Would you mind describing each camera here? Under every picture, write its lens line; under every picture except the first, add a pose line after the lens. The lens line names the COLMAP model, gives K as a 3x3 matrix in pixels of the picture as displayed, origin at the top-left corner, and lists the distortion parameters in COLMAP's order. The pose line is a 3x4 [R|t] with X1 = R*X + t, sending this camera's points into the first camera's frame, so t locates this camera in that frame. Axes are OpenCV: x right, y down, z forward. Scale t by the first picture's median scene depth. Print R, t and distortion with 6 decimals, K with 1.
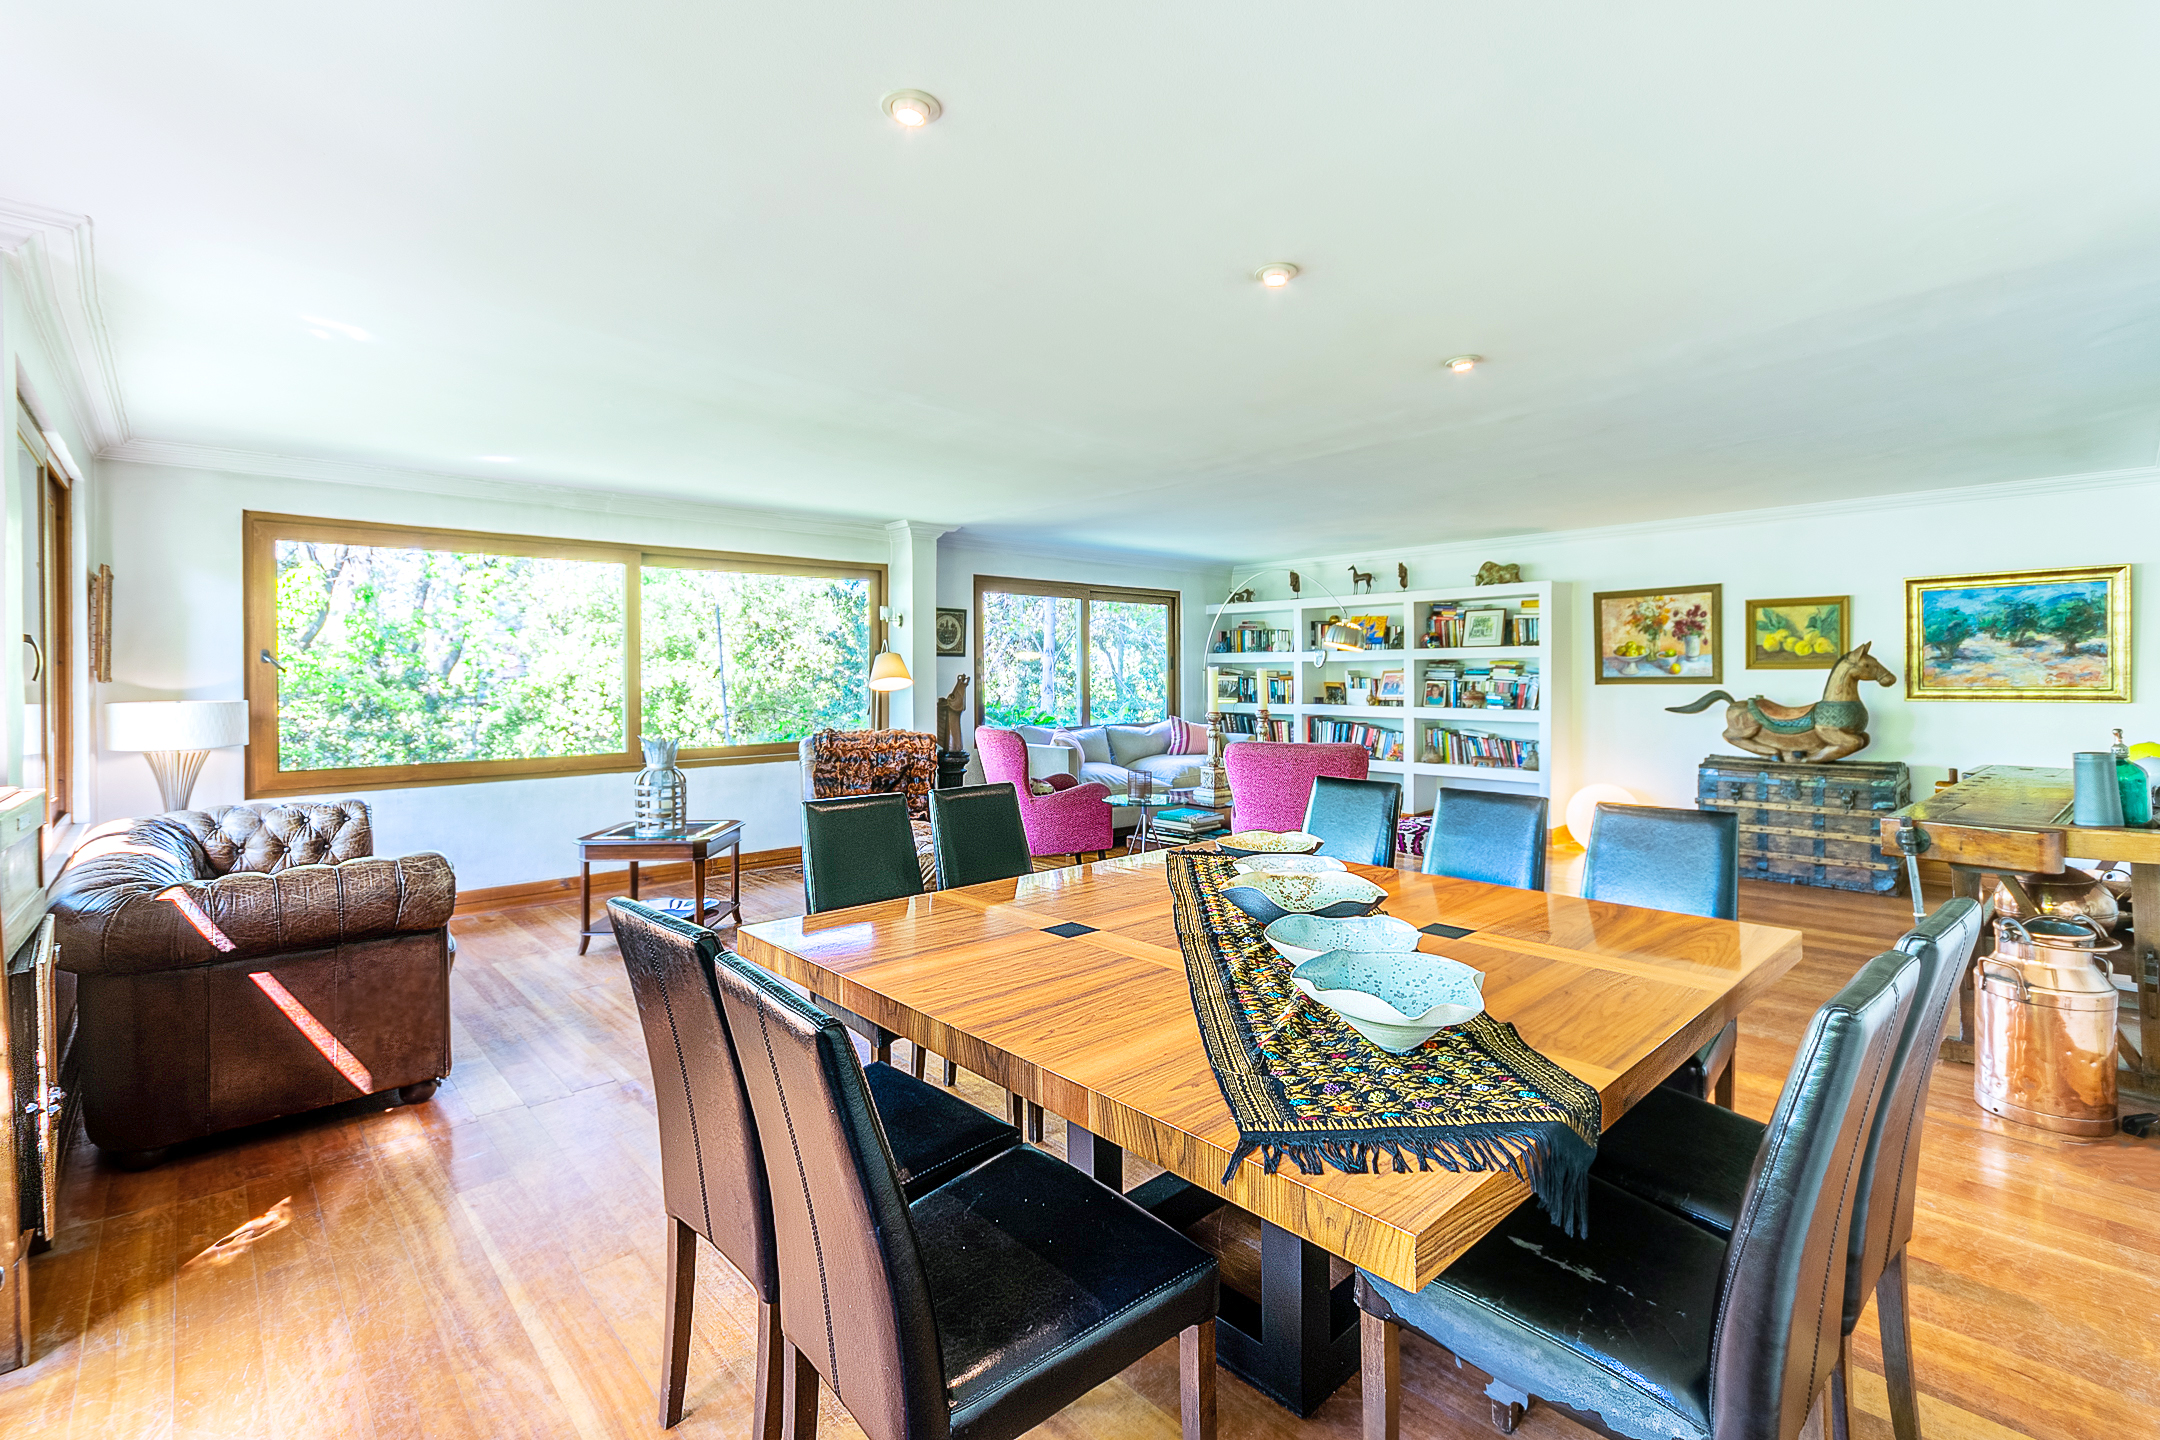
lens RADIAL K [[958.6, 0, 1078.9], [0, 958.6, 689.5], [0, 0, 1]] dist [0.001573, 0.000640]
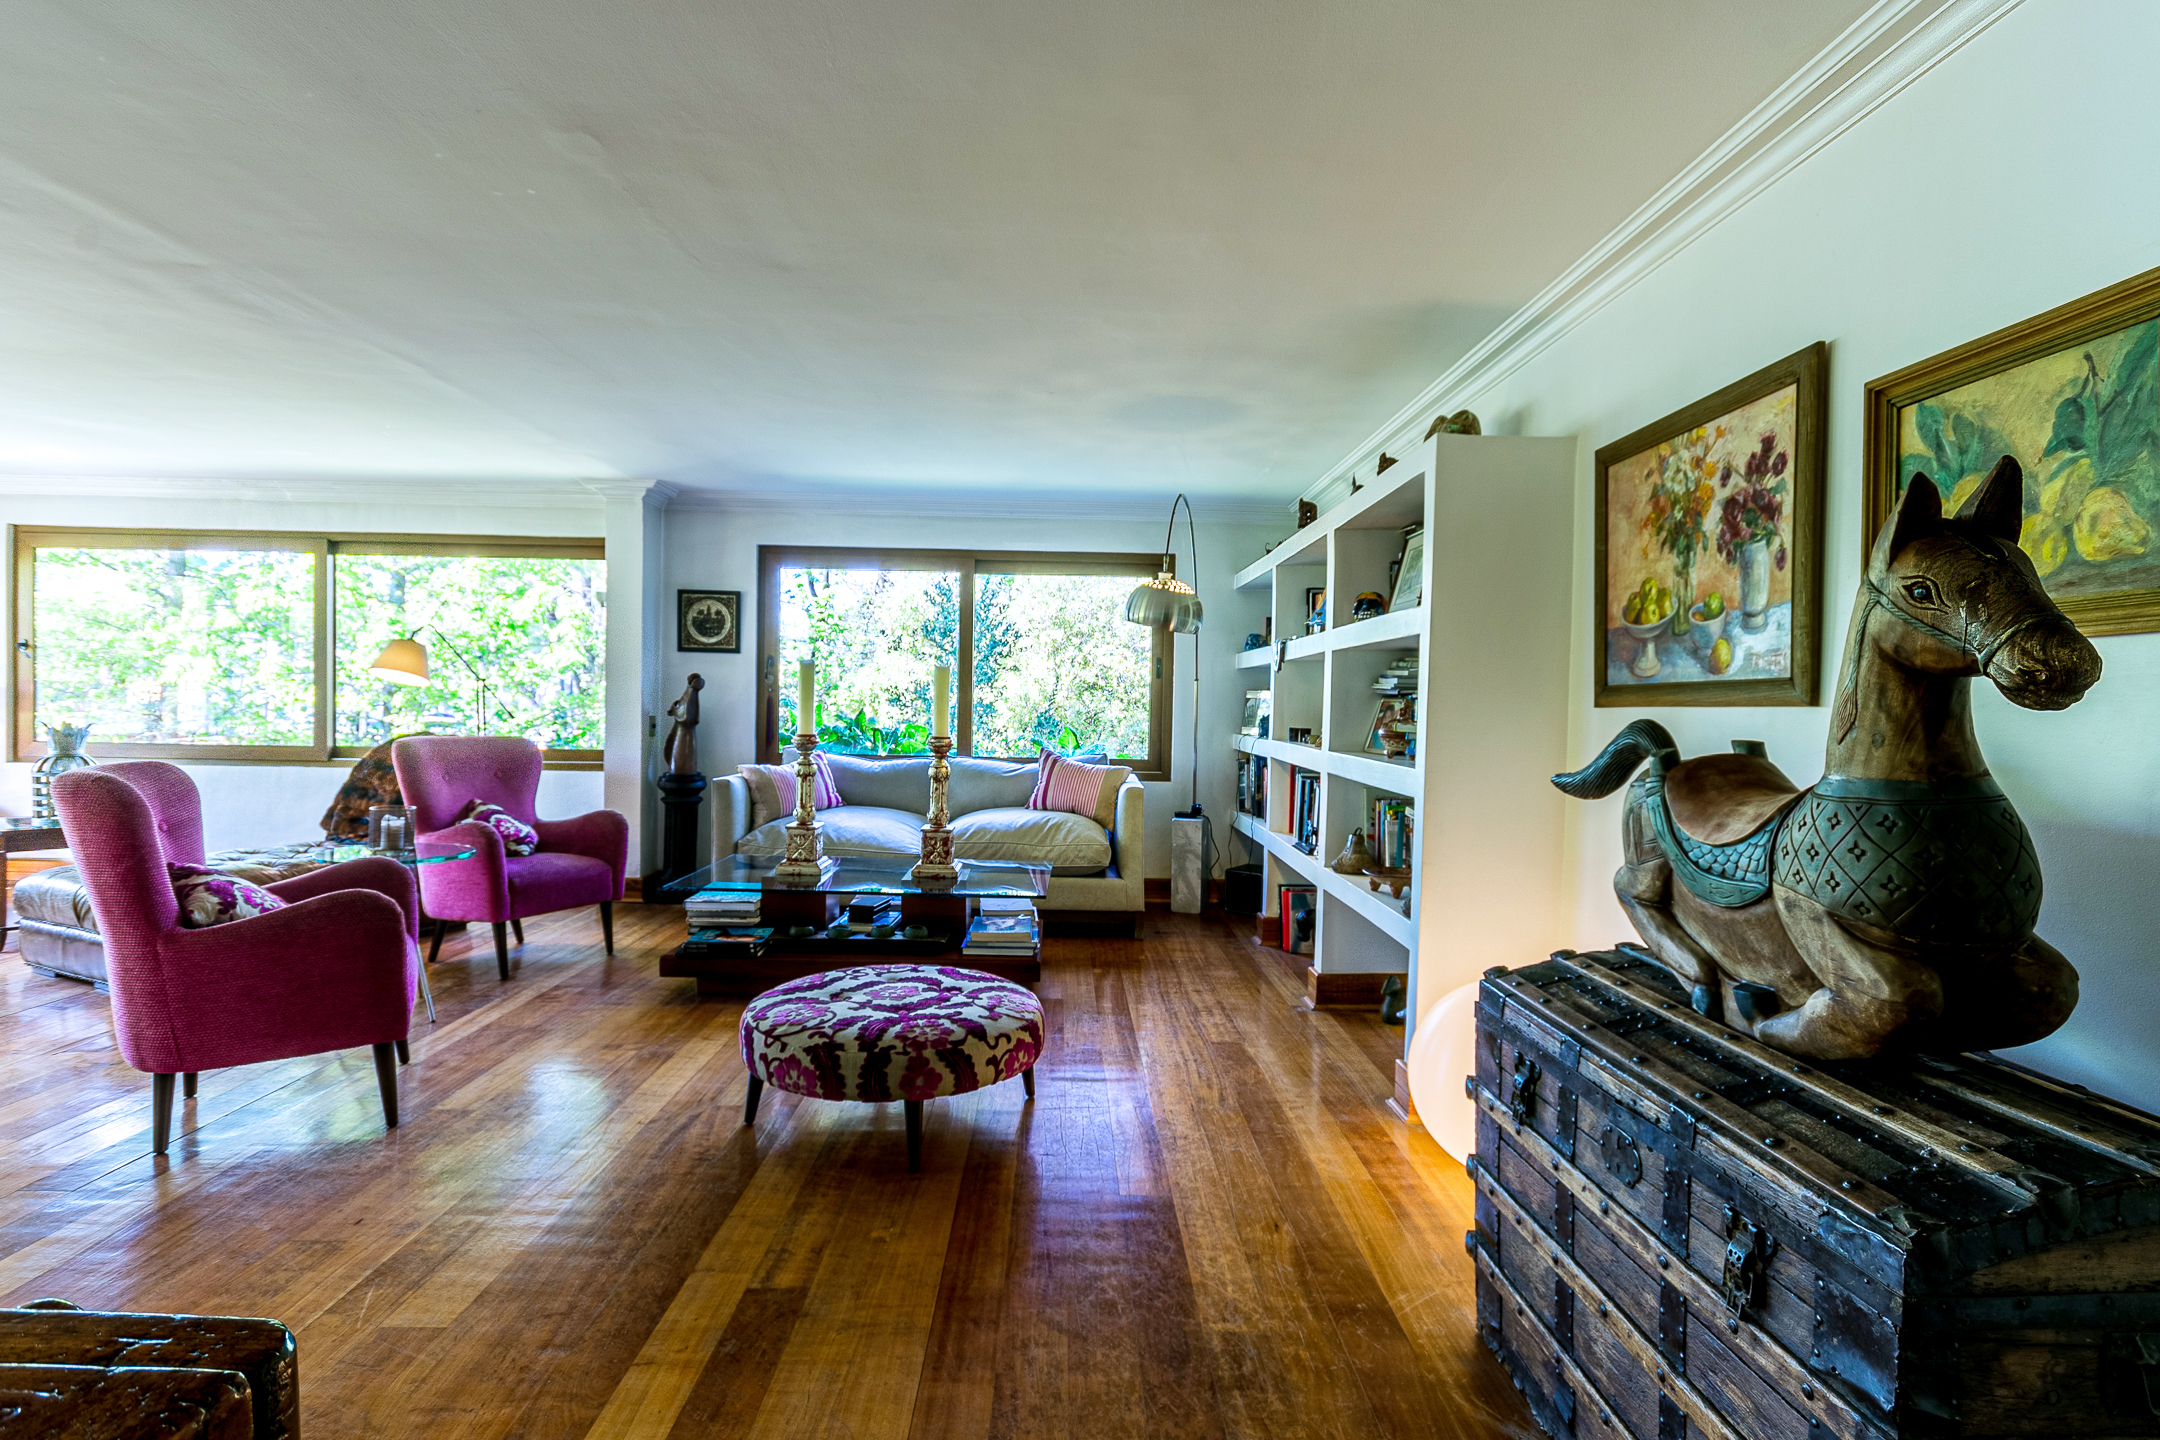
lens RADIAL K [[1031.6, 0, 1080.1], [0, 1031.6, 727.3], [0, 0, 1]] dist [0.001220, 0.000281]
pose [[0.750751, 0.034605, -0.659678, 0.698569], [-0.032911, 0.999346, 0.014969, 0.003543], [0.659764, 0.010473, 0.751400, 0.624513]]
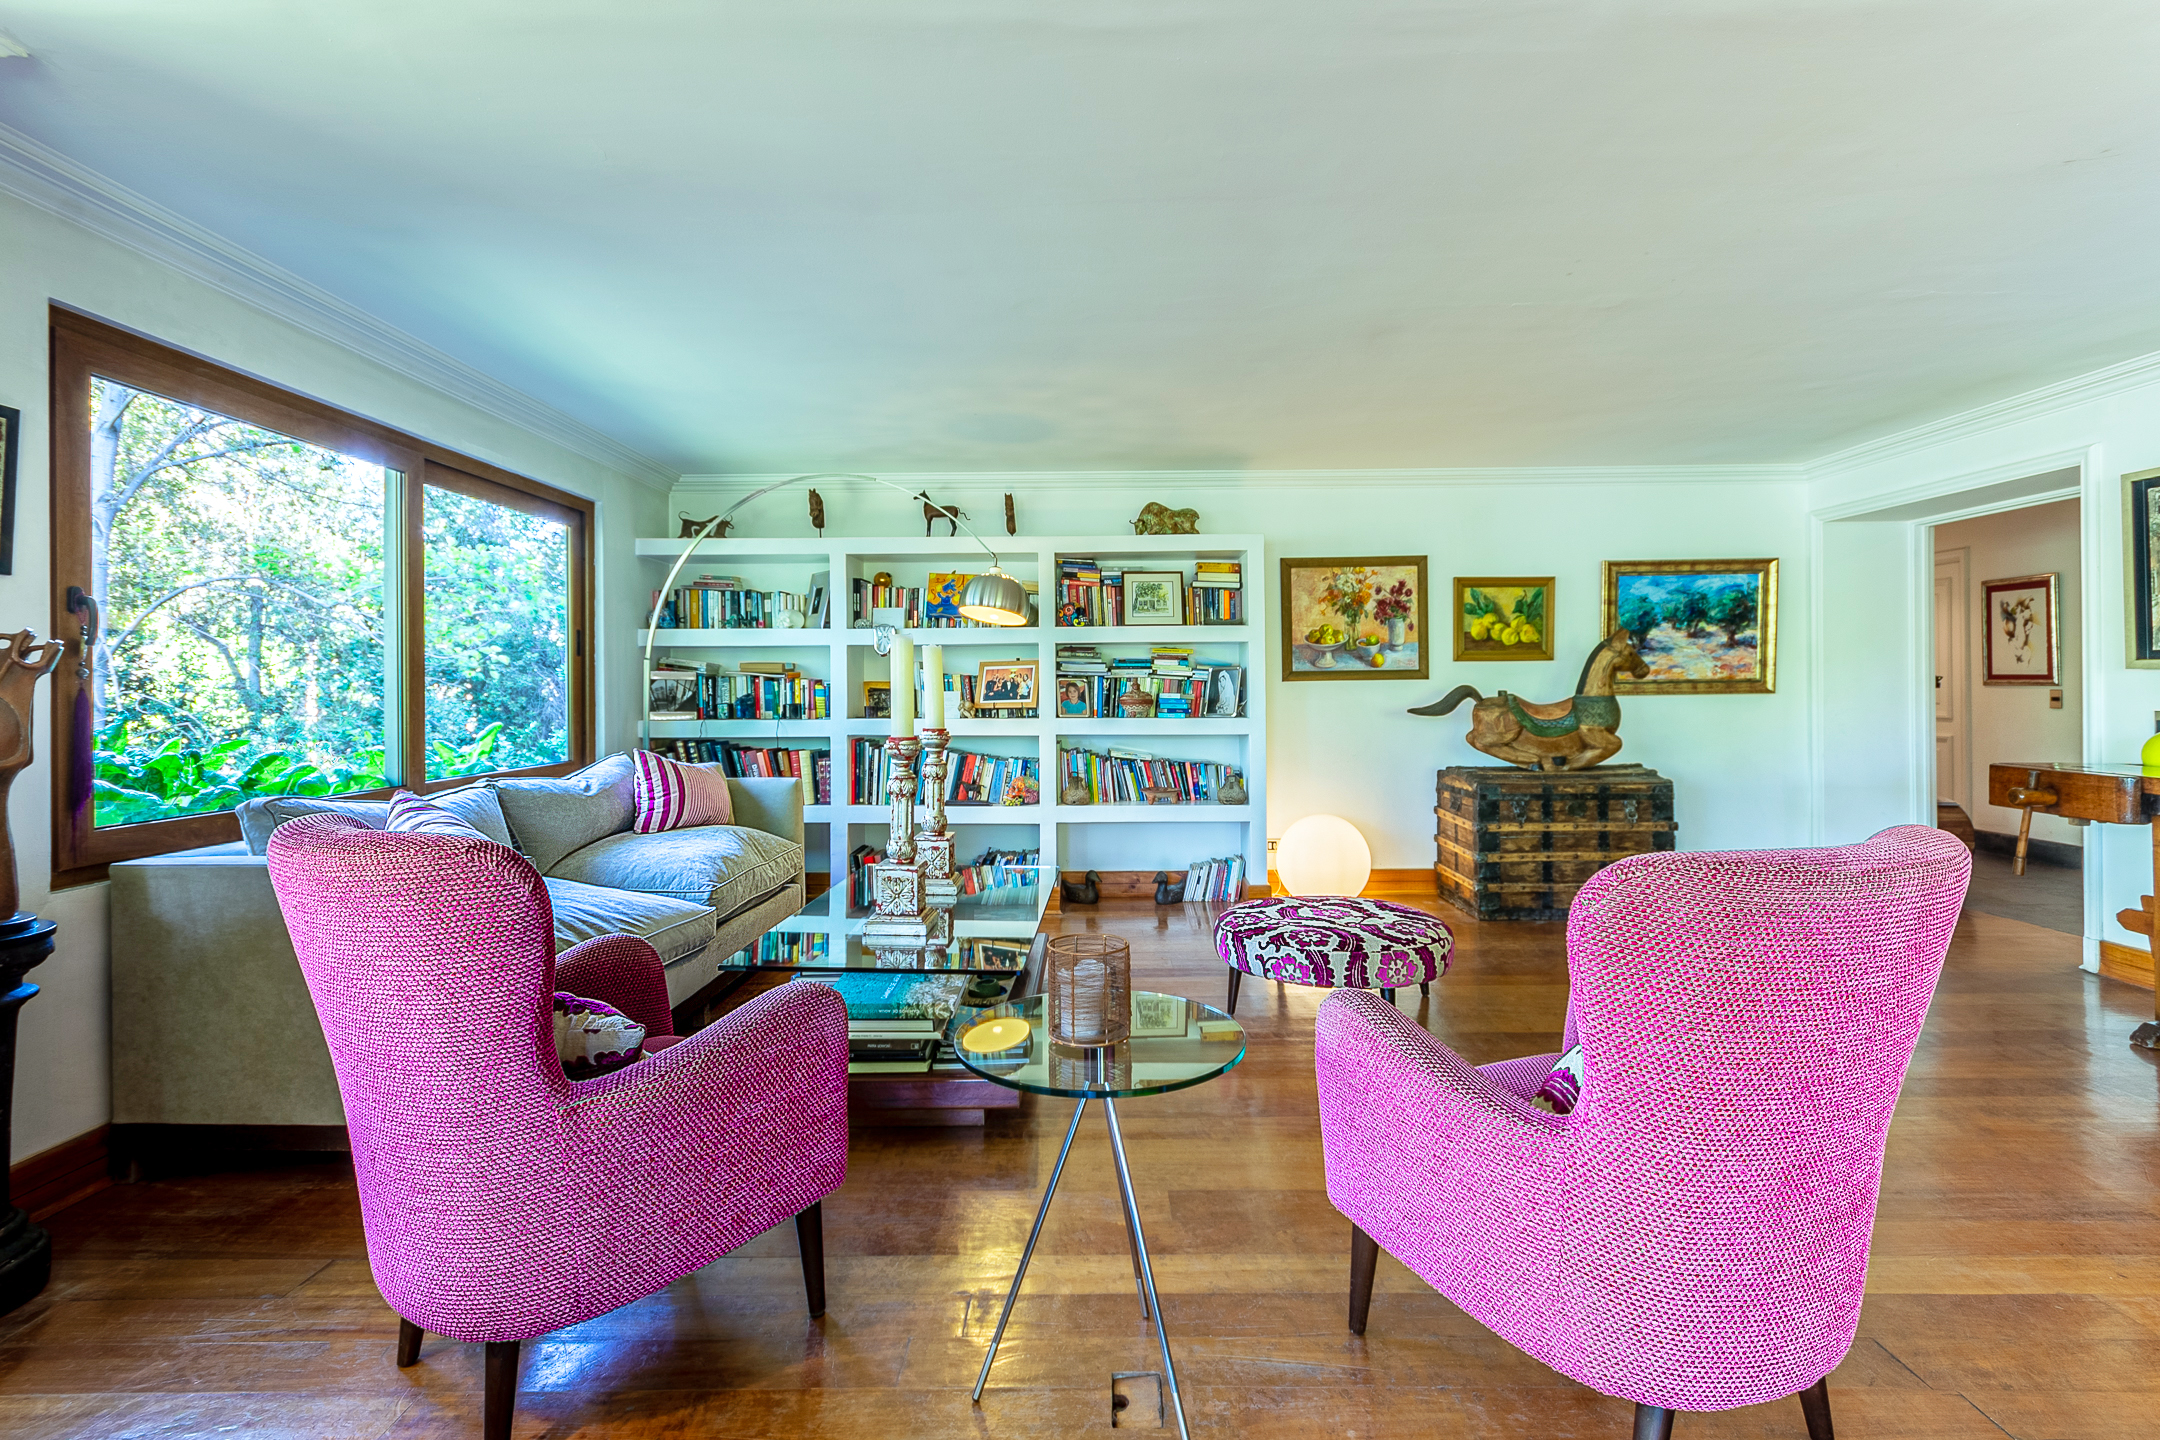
lens RADIAL K [[972.8, 0, 1104.8], [0, 972.8, 687.6], [0, 0, 1]] dist [0.002000, 0.000279]
pose [[0.678174, -0.002560, 0.734897, -0.122259], [0.014715, 0.999841, -0.010097, 0.005864], [-0.734754, 0.017662, 0.678104, 0.632608]]
